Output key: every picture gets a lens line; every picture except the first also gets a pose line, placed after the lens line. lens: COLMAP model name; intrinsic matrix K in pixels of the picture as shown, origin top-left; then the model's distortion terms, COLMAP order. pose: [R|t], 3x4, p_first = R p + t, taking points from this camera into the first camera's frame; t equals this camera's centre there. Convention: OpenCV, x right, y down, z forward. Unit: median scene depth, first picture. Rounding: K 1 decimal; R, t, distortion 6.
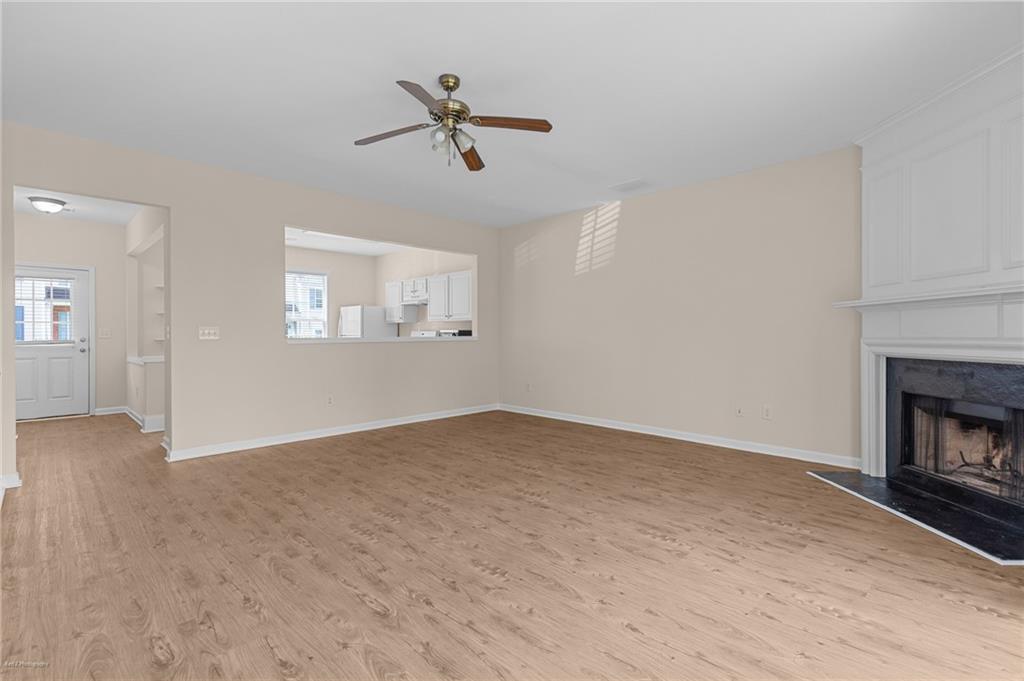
lens RADIAL K [[472.3, 0, 521.5], [0, 472.3, 336.5], [0, 0, 1]] dist [0.009341, -0.001863]
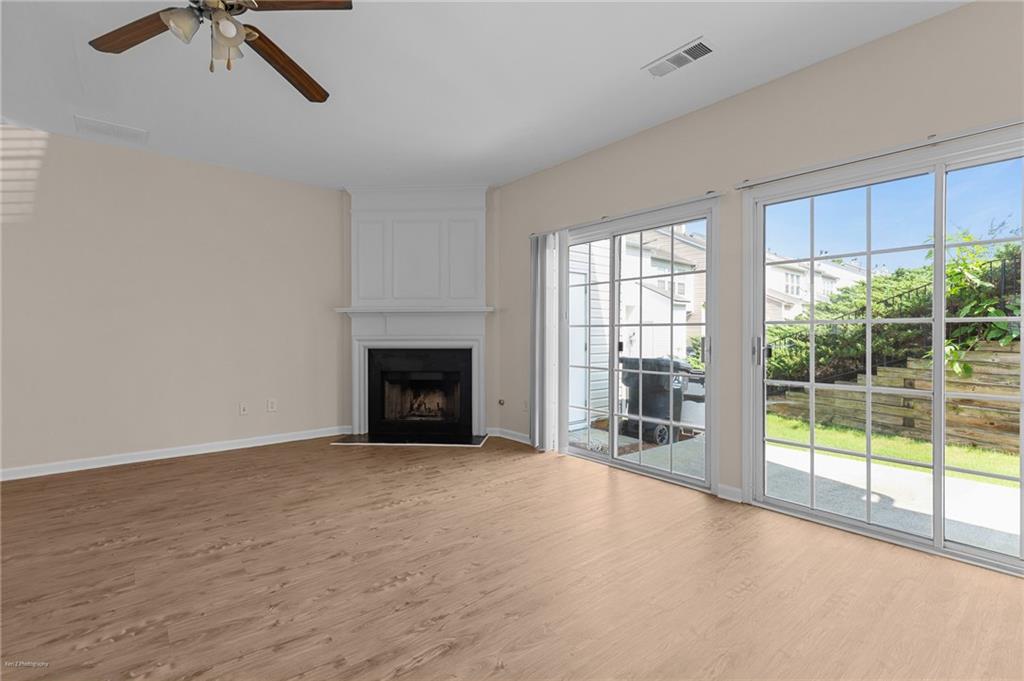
lens RADIAL K [[472.3, 0, 522.2], [0, 472.3, 328.2], [0, 0, 1]] dist [0.009341, -0.001863]
pose [[0.084700, 0.013348, 0.996317, -0.657665], [0.008469, 0.999864, -0.014116, 0.006775], [-0.996370, 0.009634, 0.084576, 0.447538]]
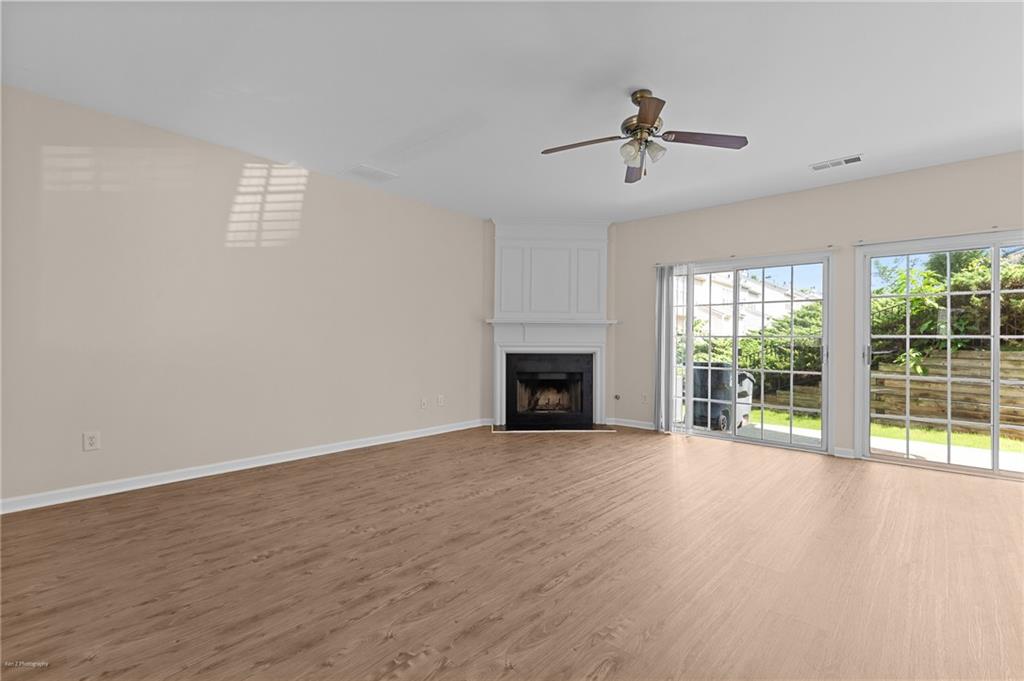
lens RADIAL K [[472.3, 0, 524.8], [0, 472.3, 329.3], [0, 0, 1]] dist [0.009341, -0.001863]
pose [[-0.065713, 0.026197, 0.997495, -0.995467], [0.000556, 0.999656, -0.026217, 0.002466], [-0.997838, -0.001168, -0.065705, 1.121819]]
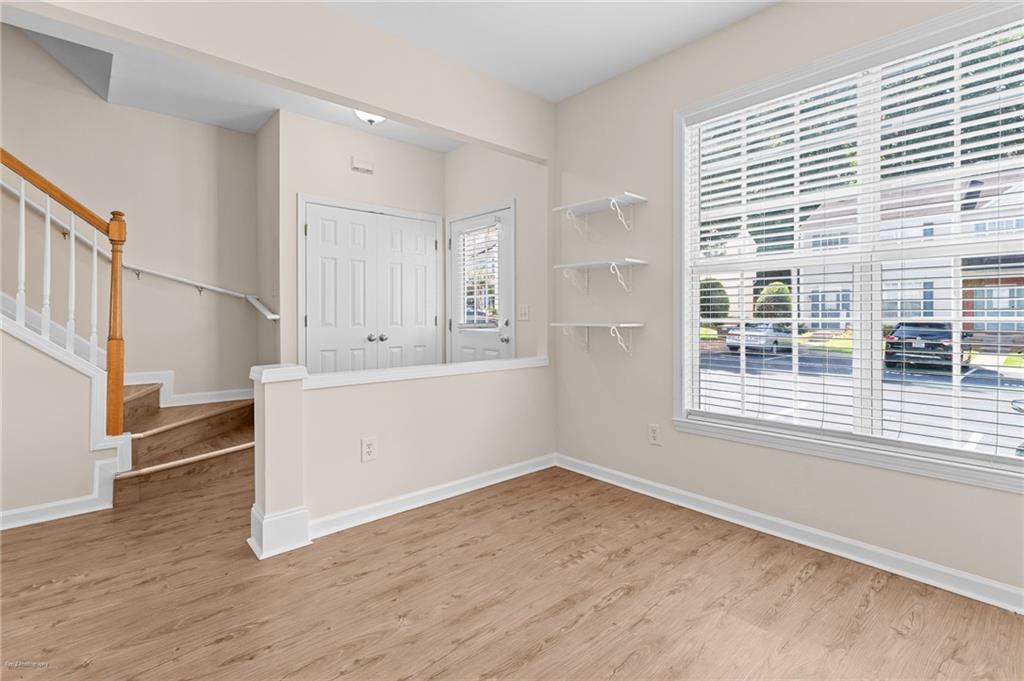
lens RADIAL K [[472.3, 0, 530.7], [0, 472.3, 323.8], [0, 0, 1]] dist [0.009341, -0.001863]
pose [[-0.046117, 0.018717, -0.998761, -0.579110], [-0.012136, 0.999740, 0.019296, -0.005329], [0.998862, 0.013011, -0.045878, 2.032253]]
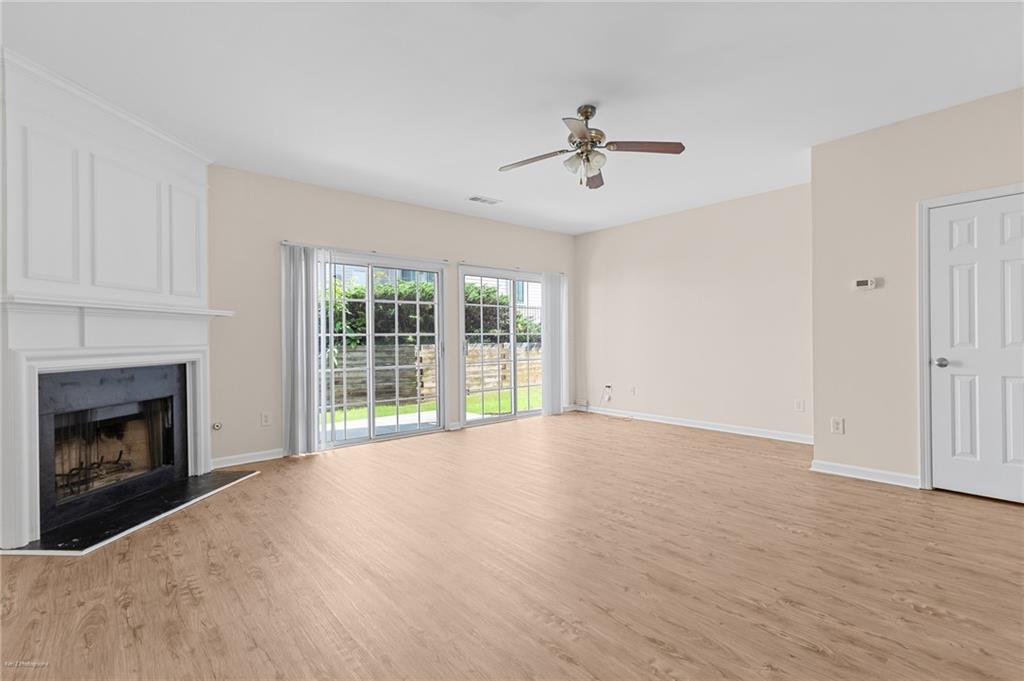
lens RADIAL K [[472.3, 0, 520.3], [0, 472.3, 327.8], [0, 0, 1]] dist [0.009341, -0.001863]
pose [[-0.996667, 0.018308, 0.079499, -0.072442], [0.017274, 0.999757, -0.013669, -0.007718], [-0.079730, -0.012250, -0.996741, 1.814609]]
